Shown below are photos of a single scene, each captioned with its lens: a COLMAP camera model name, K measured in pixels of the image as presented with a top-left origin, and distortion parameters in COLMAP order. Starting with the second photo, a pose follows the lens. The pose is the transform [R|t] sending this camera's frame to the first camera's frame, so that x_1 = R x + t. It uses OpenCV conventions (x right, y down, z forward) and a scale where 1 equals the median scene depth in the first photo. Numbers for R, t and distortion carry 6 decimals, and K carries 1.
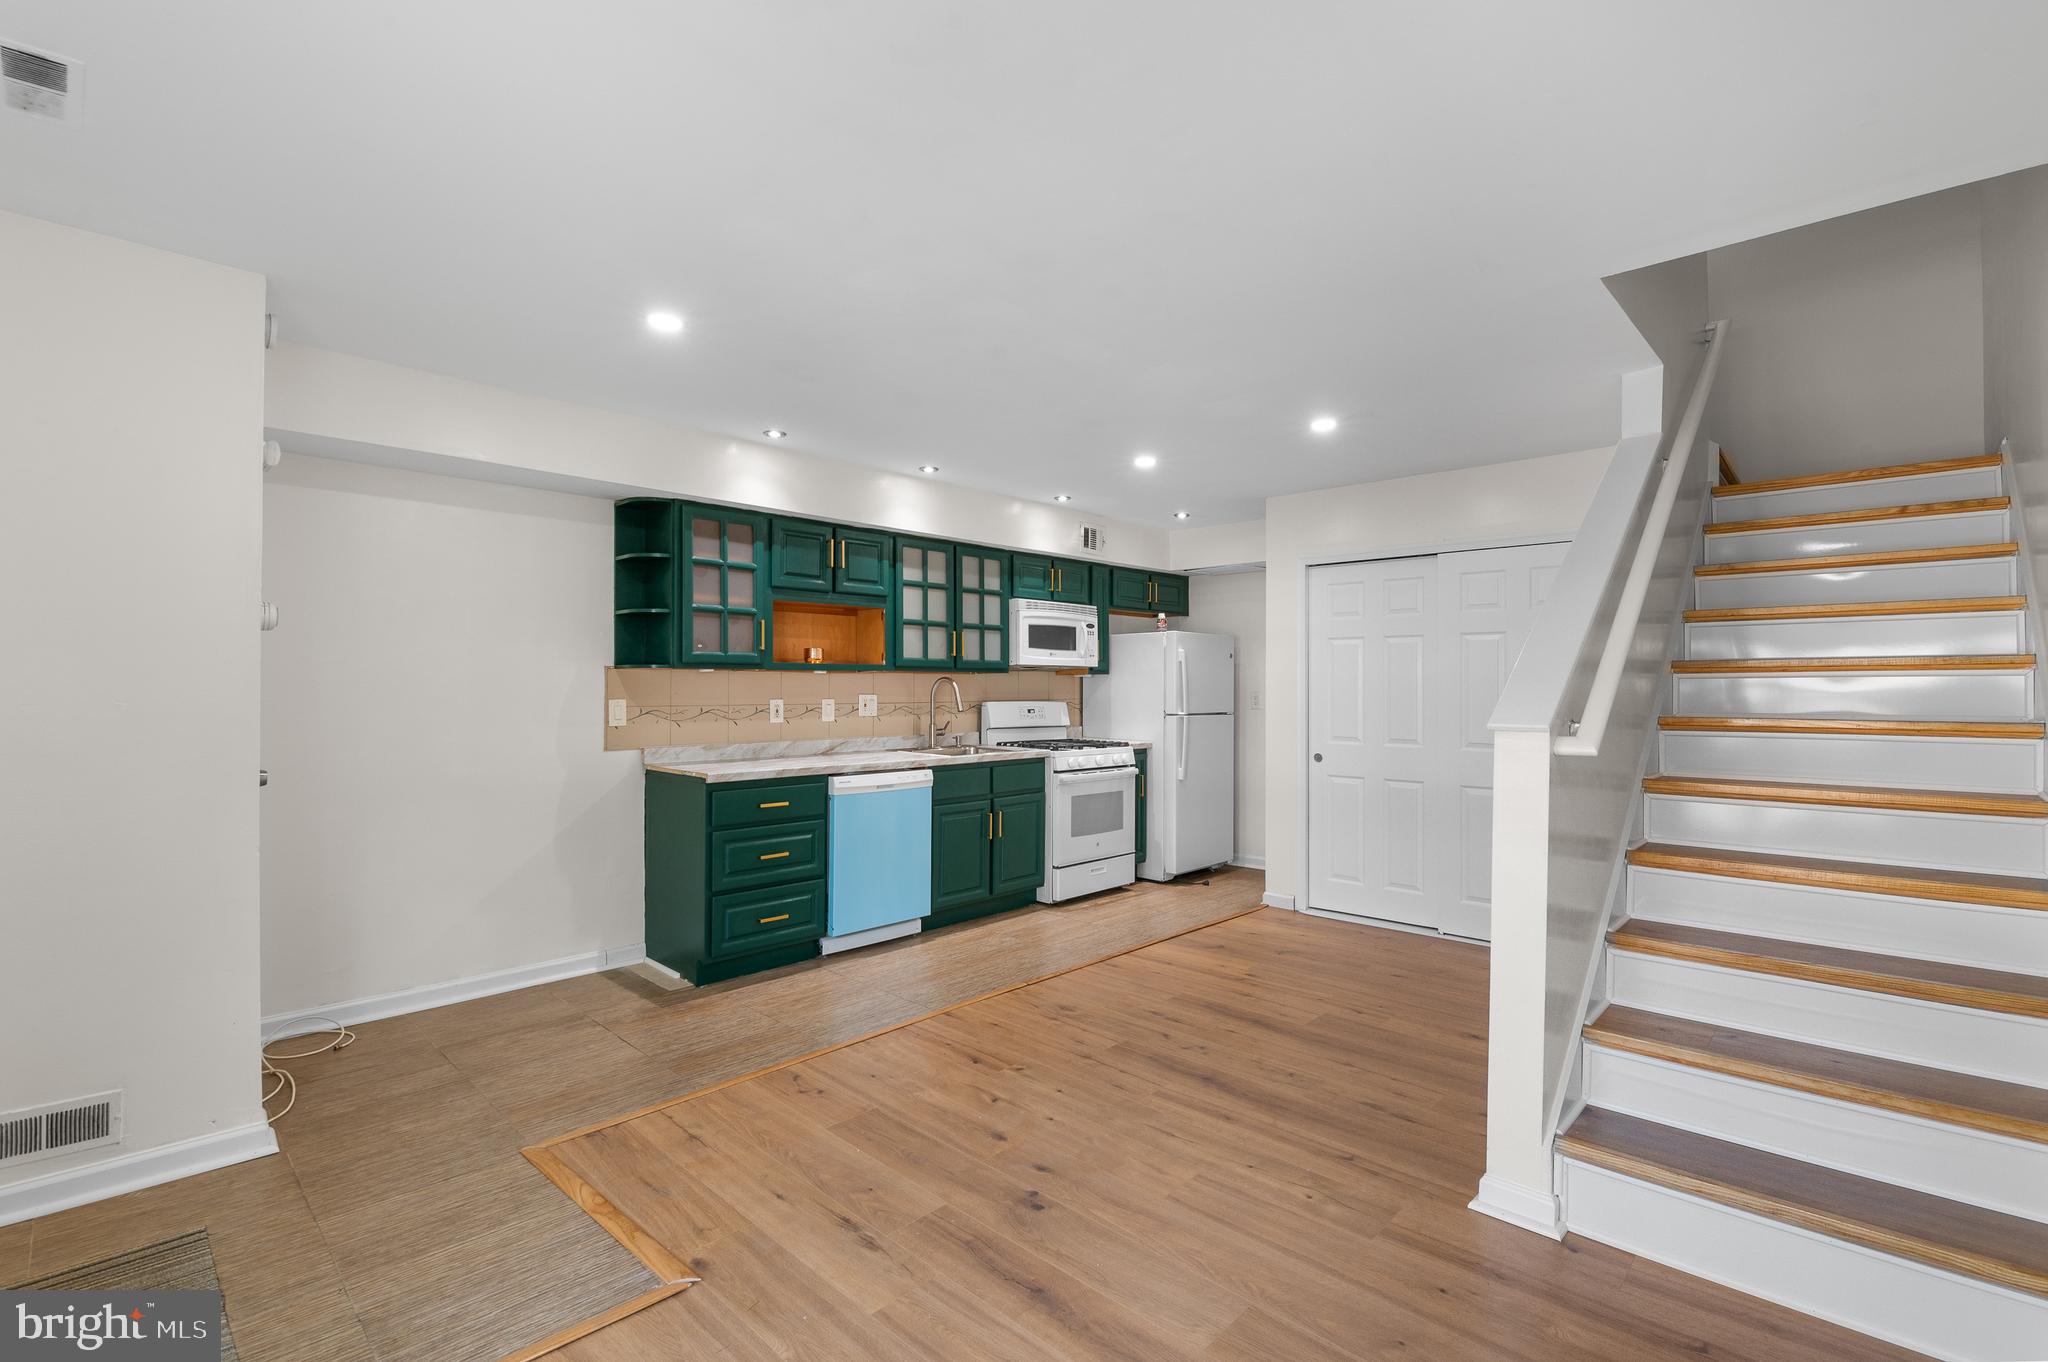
lens RADIAL K [[903.2, 0, 1034.5], [0, 903.2, 686.0], [0, 0, 1]] dist [-0.006097, -0.008355]
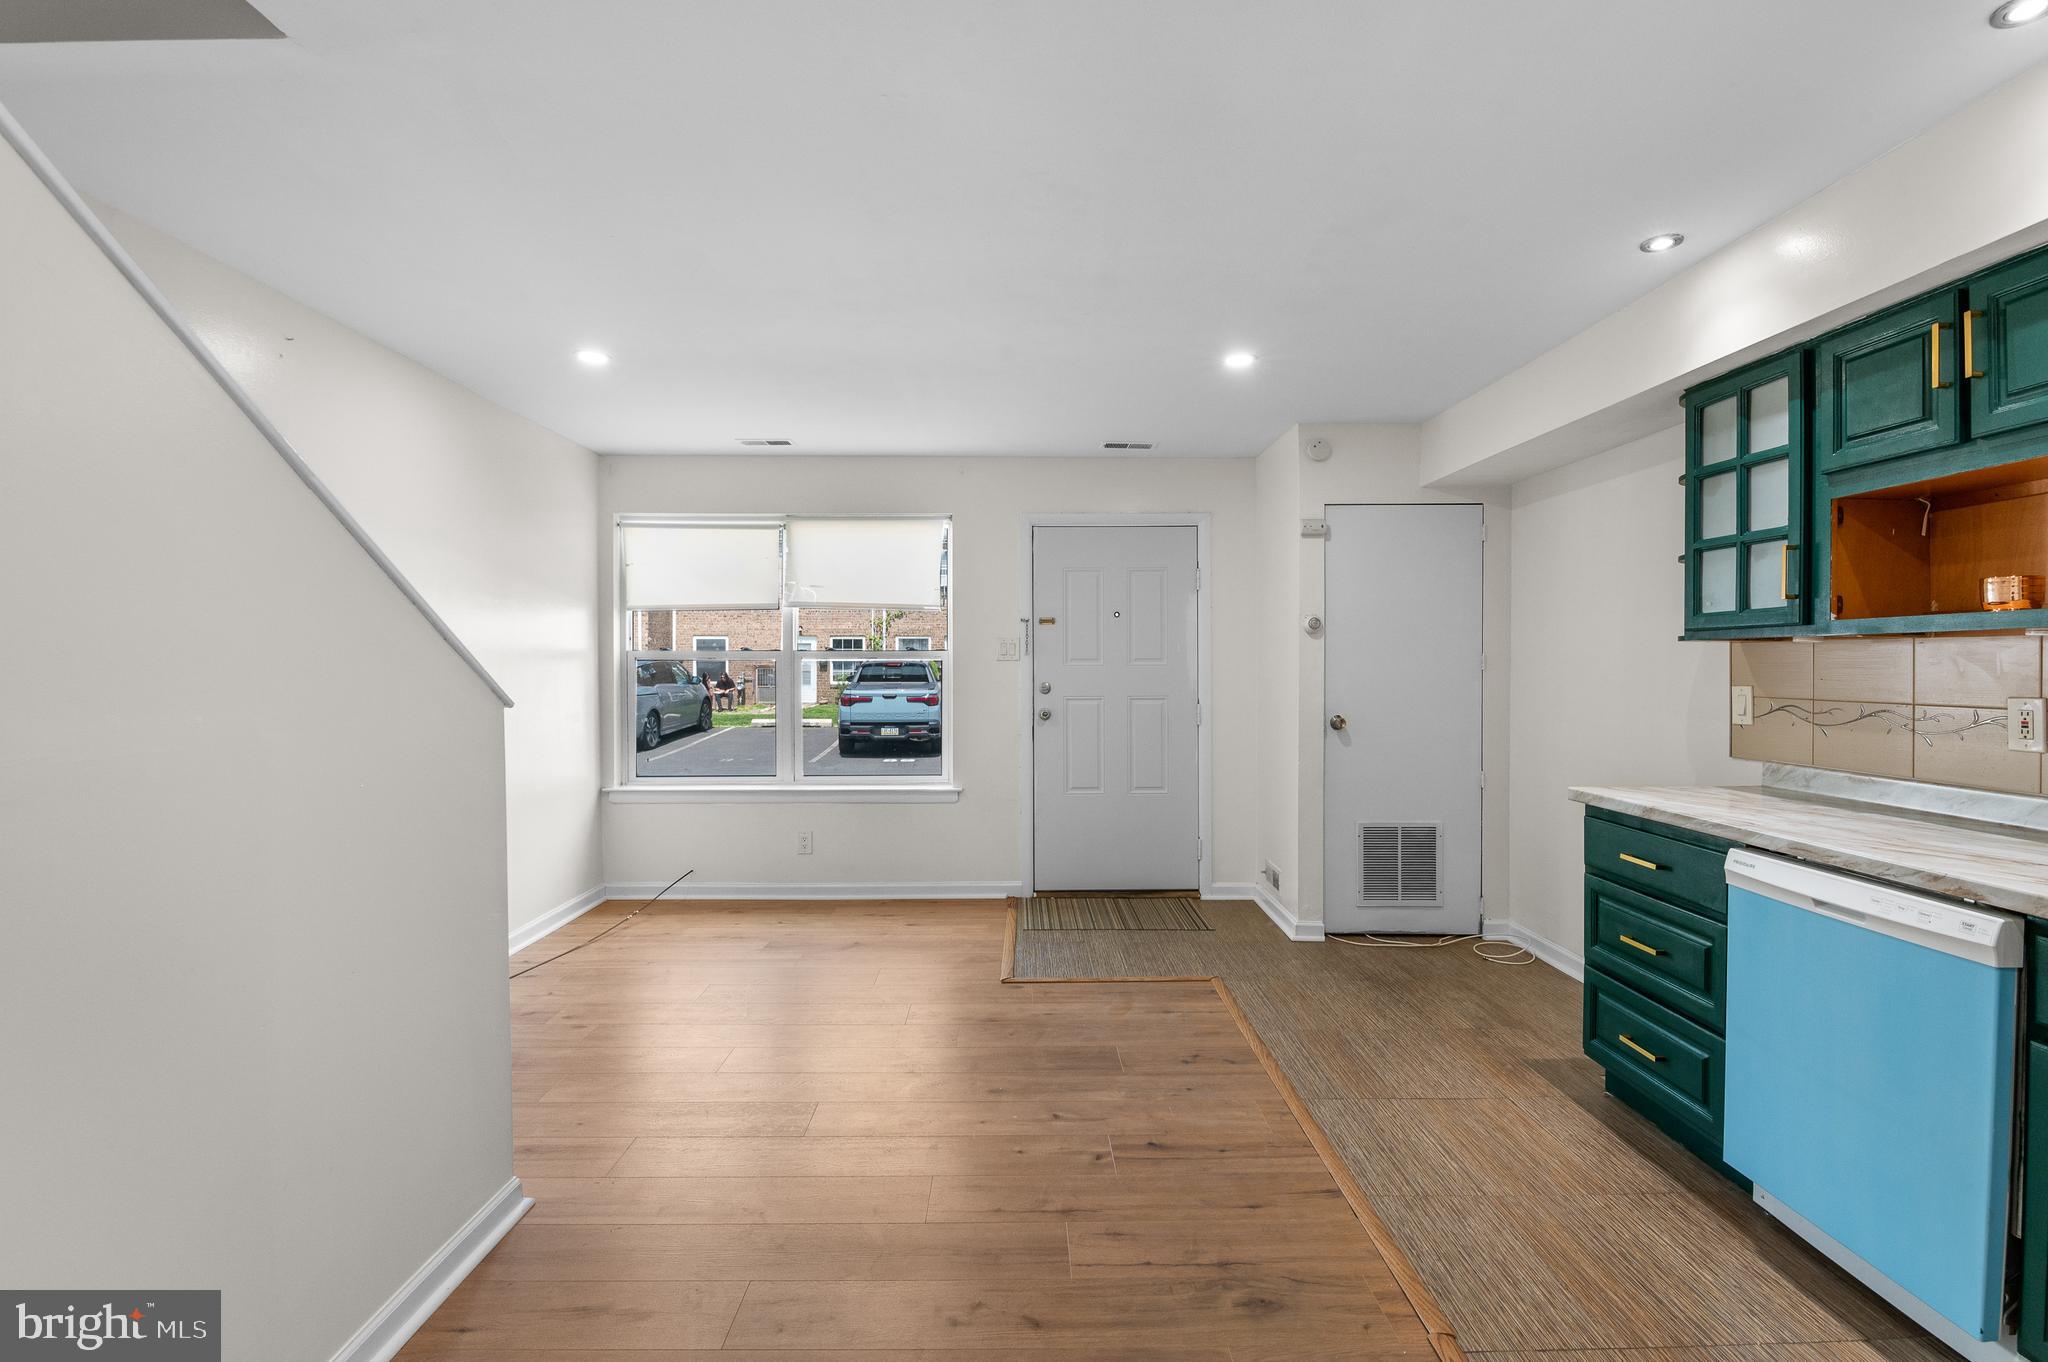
lens RADIAL K [[903.2, 0, 1020.1], [0, 903.2, 667.5], [0, 0, 1]] dist [-0.006097, -0.008355]
pose [[-0.723876, -0.001814, -0.689928, 0.420717], [-0.005716, 0.999978, 0.003368, 0.001513], [0.689907, 0.006382, -0.723870, 1.121412]]
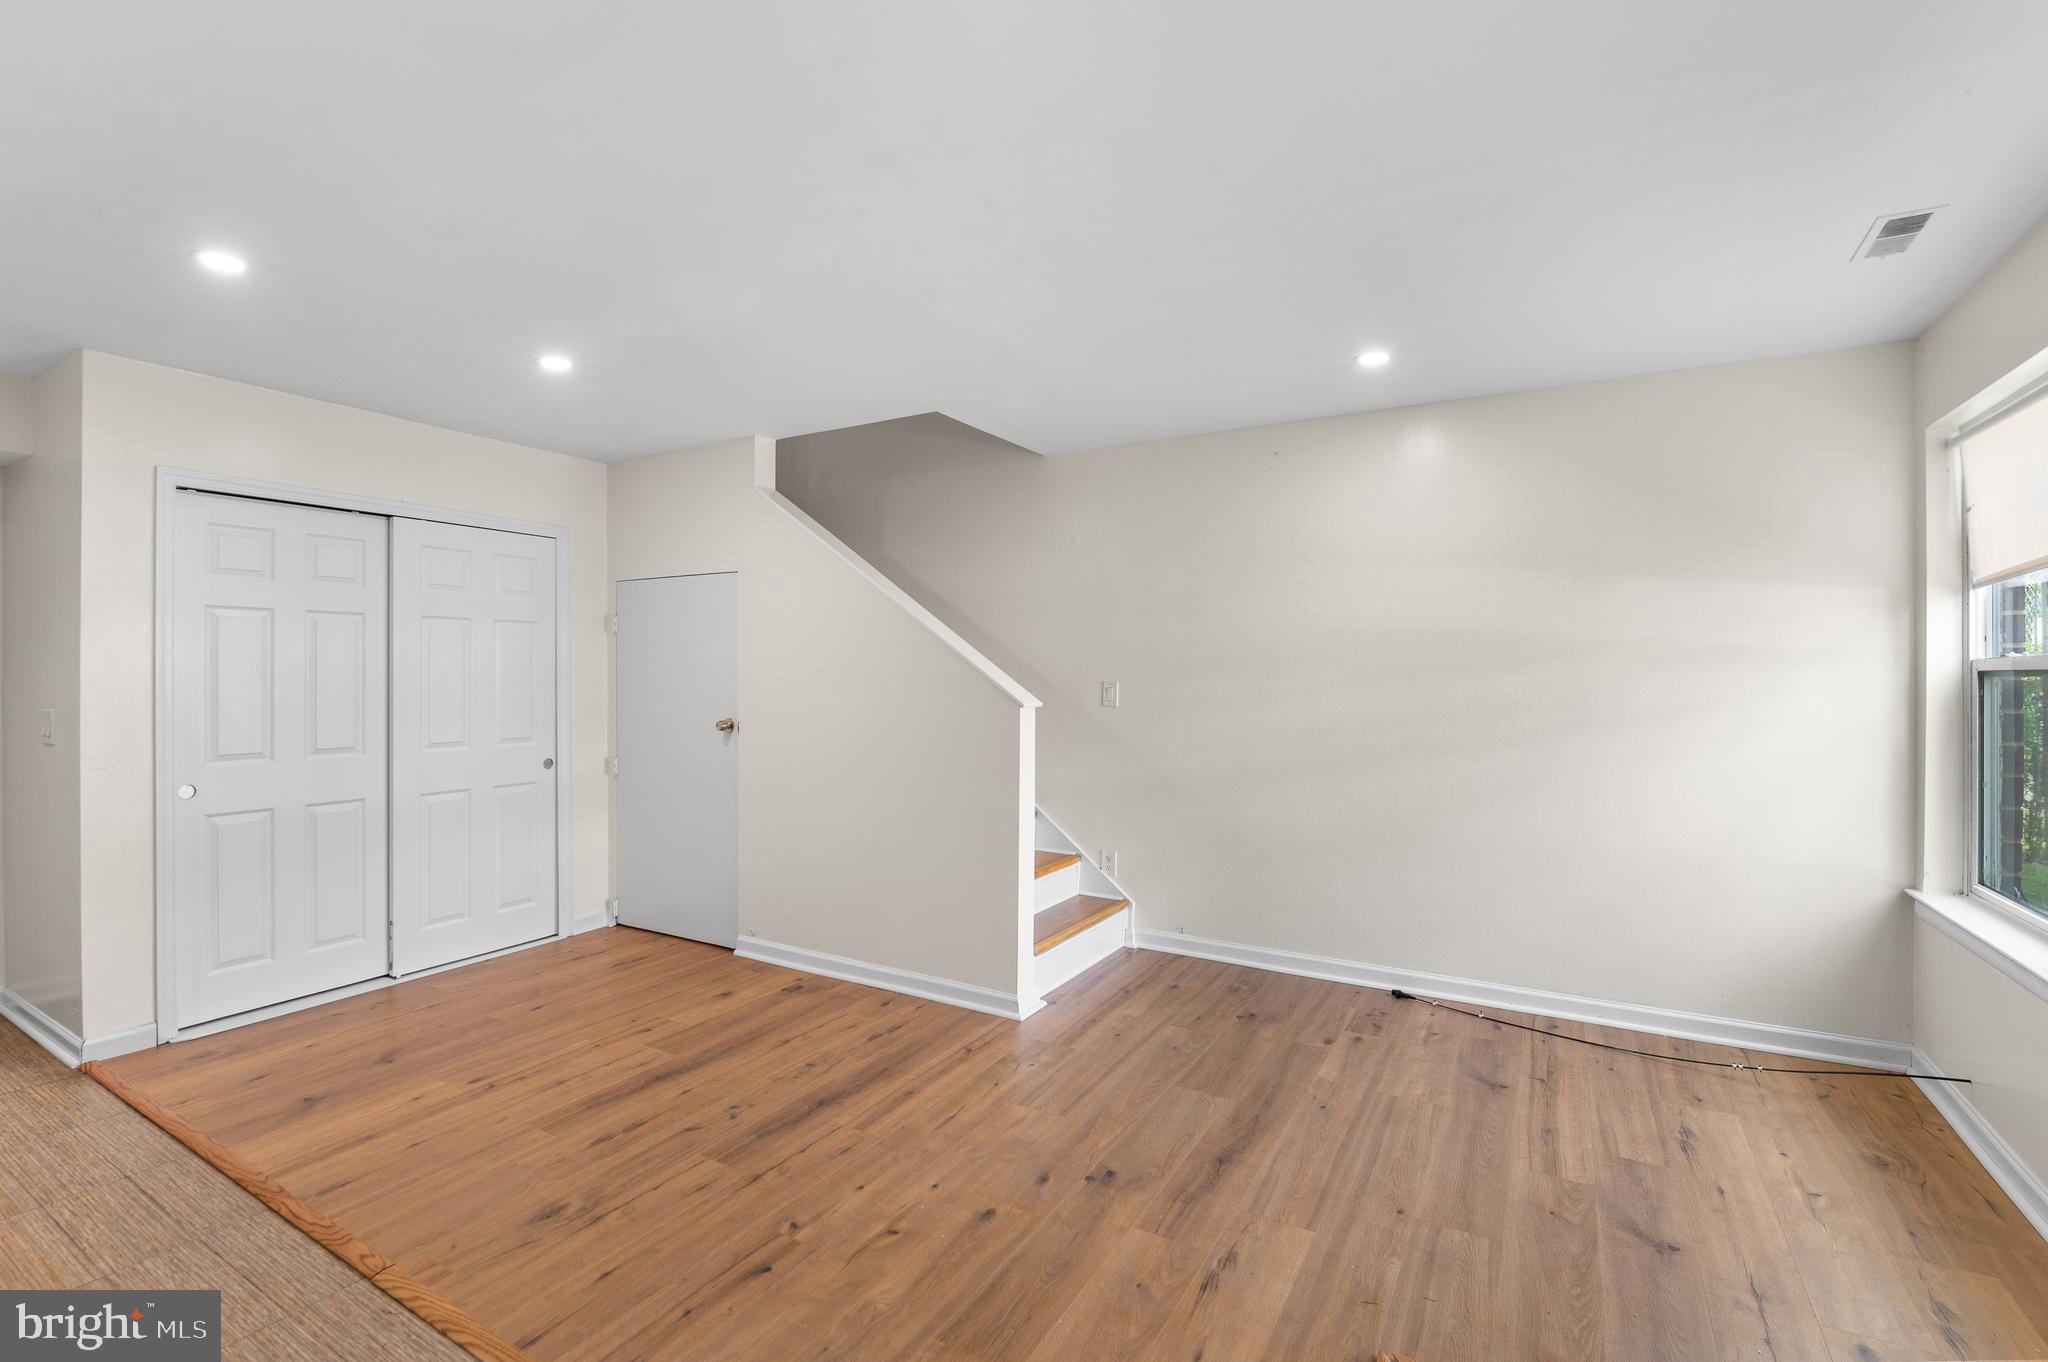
lens RADIAL K [[903.2, 0, 1022.2], [0, 903.2, 675.8], [0, 0, 1]] dist [-0.006097, -0.008355]
pose [[-0.216074, -0.005791, 0.976360, -0.546882], [-0.000514, 0.999983, 0.005818, -0.005840], [-0.976377, 0.000755, -0.216073, 0.725944]]
